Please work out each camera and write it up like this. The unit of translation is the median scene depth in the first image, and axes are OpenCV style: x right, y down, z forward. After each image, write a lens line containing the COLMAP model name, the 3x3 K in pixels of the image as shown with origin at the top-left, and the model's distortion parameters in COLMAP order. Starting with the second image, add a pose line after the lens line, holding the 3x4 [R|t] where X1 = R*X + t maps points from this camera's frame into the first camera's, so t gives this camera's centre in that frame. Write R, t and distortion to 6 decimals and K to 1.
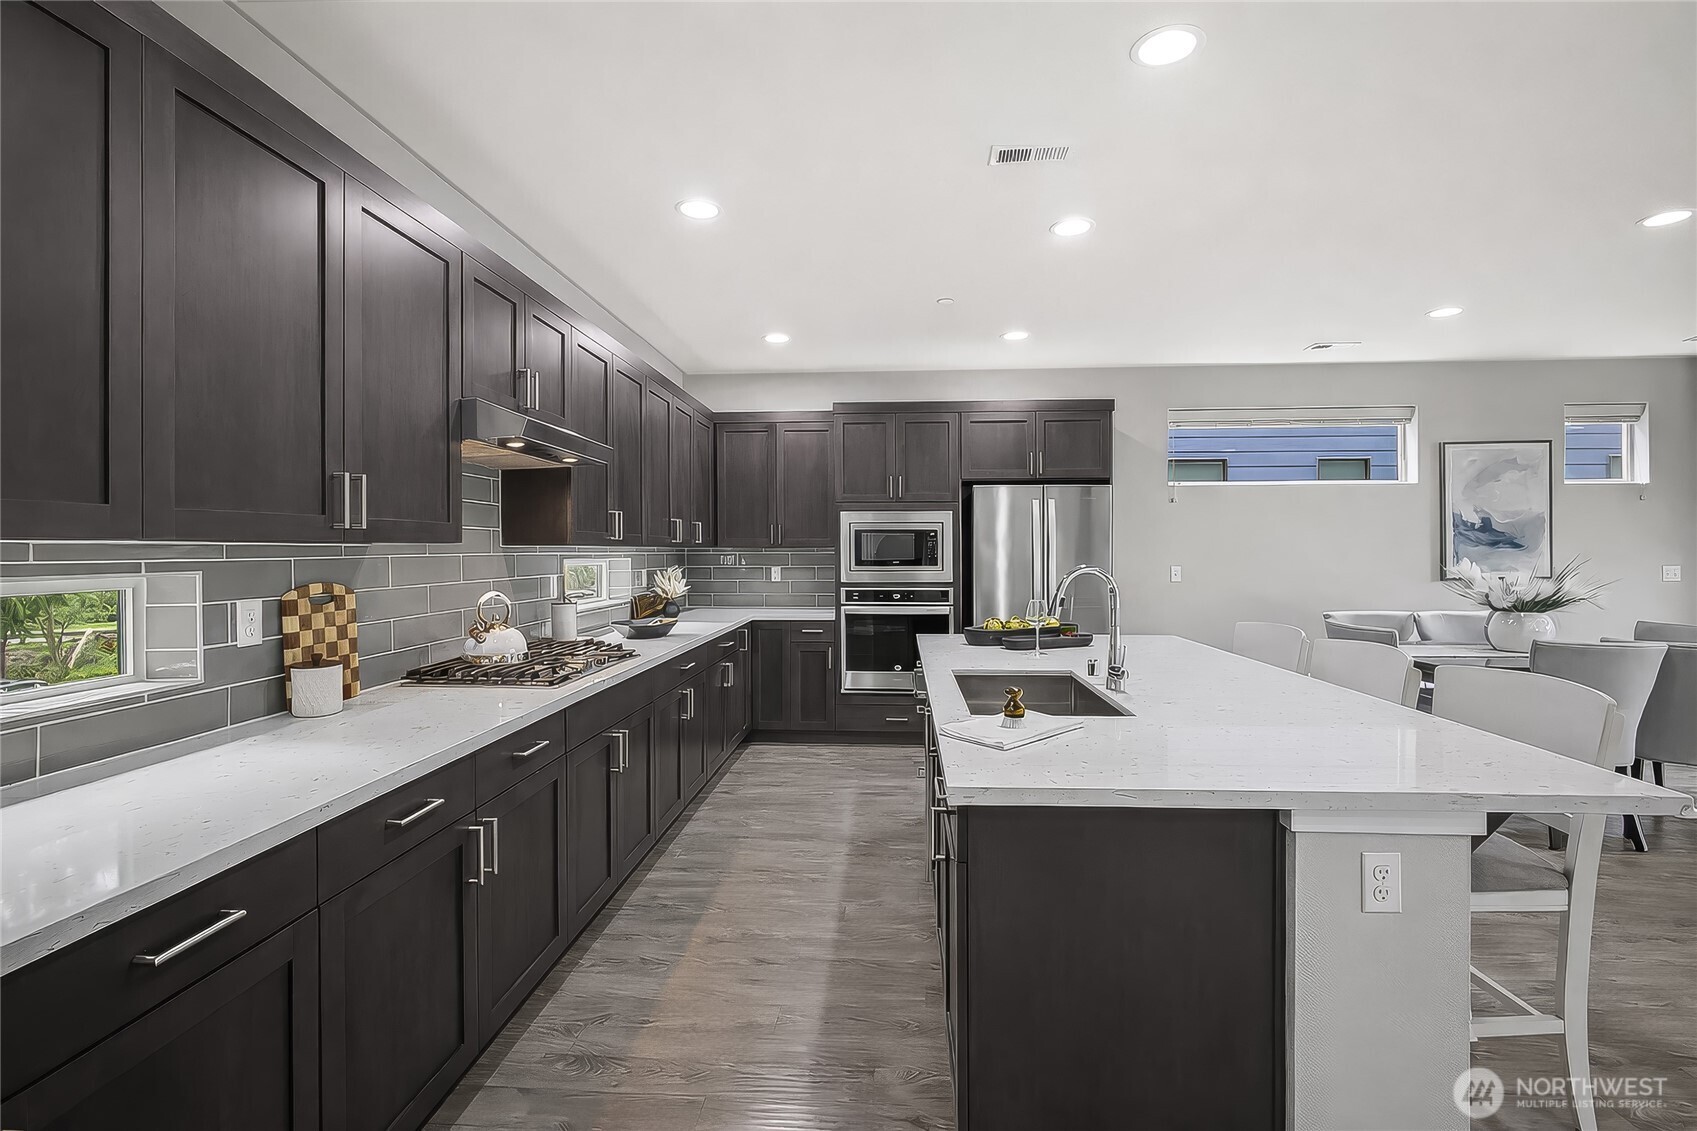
lens RADIAL K [[743.8, 0, 852.3], [0, 743.8, 558.9], [0, 0, 1]] dist [-0.000168, -0.000207]
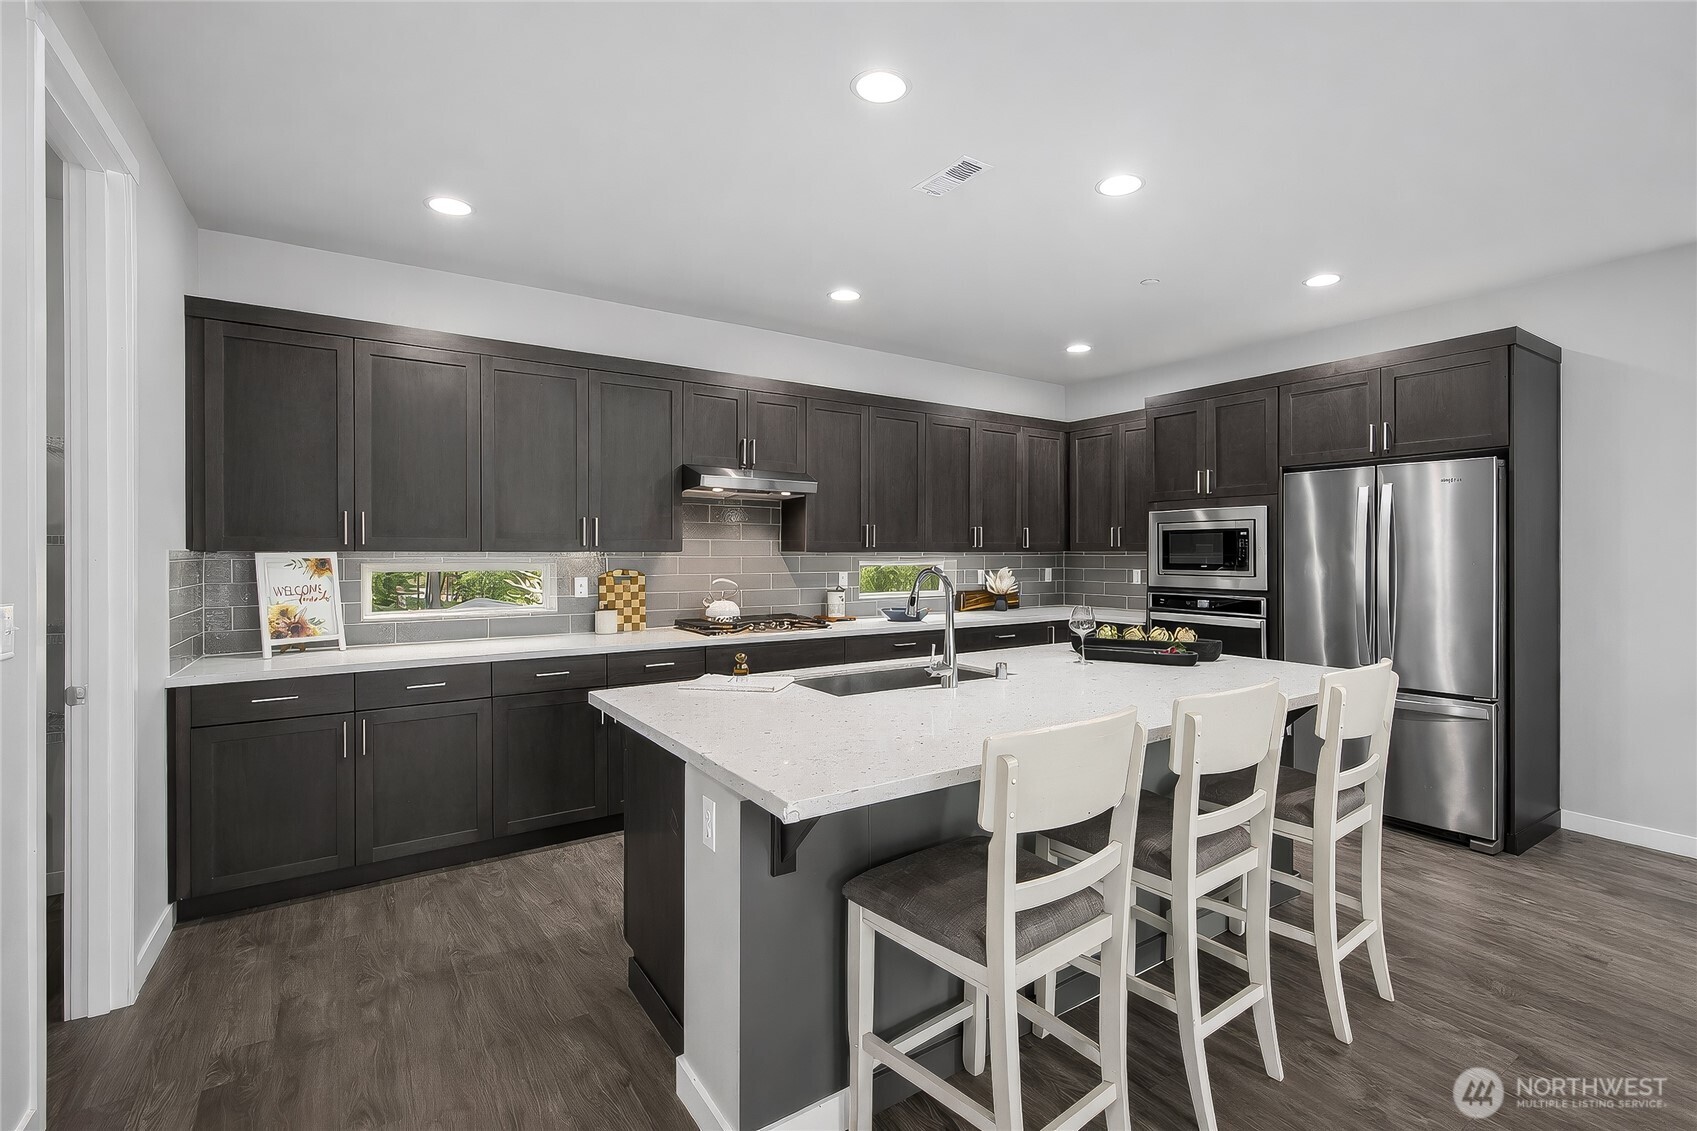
lens RADIAL K [[743.8, 0, 848.2], [0, 743.8, 558.4], [0, 0, 1]] dist [-0.000168, -0.000207]
pose [[0.599587, 0.004023, -0.800299, 0.532371], [-0.007983, 0.999968, -0.000954, -0.000411], [0.800269, 0.006961, 0.599600, 0.125632]]
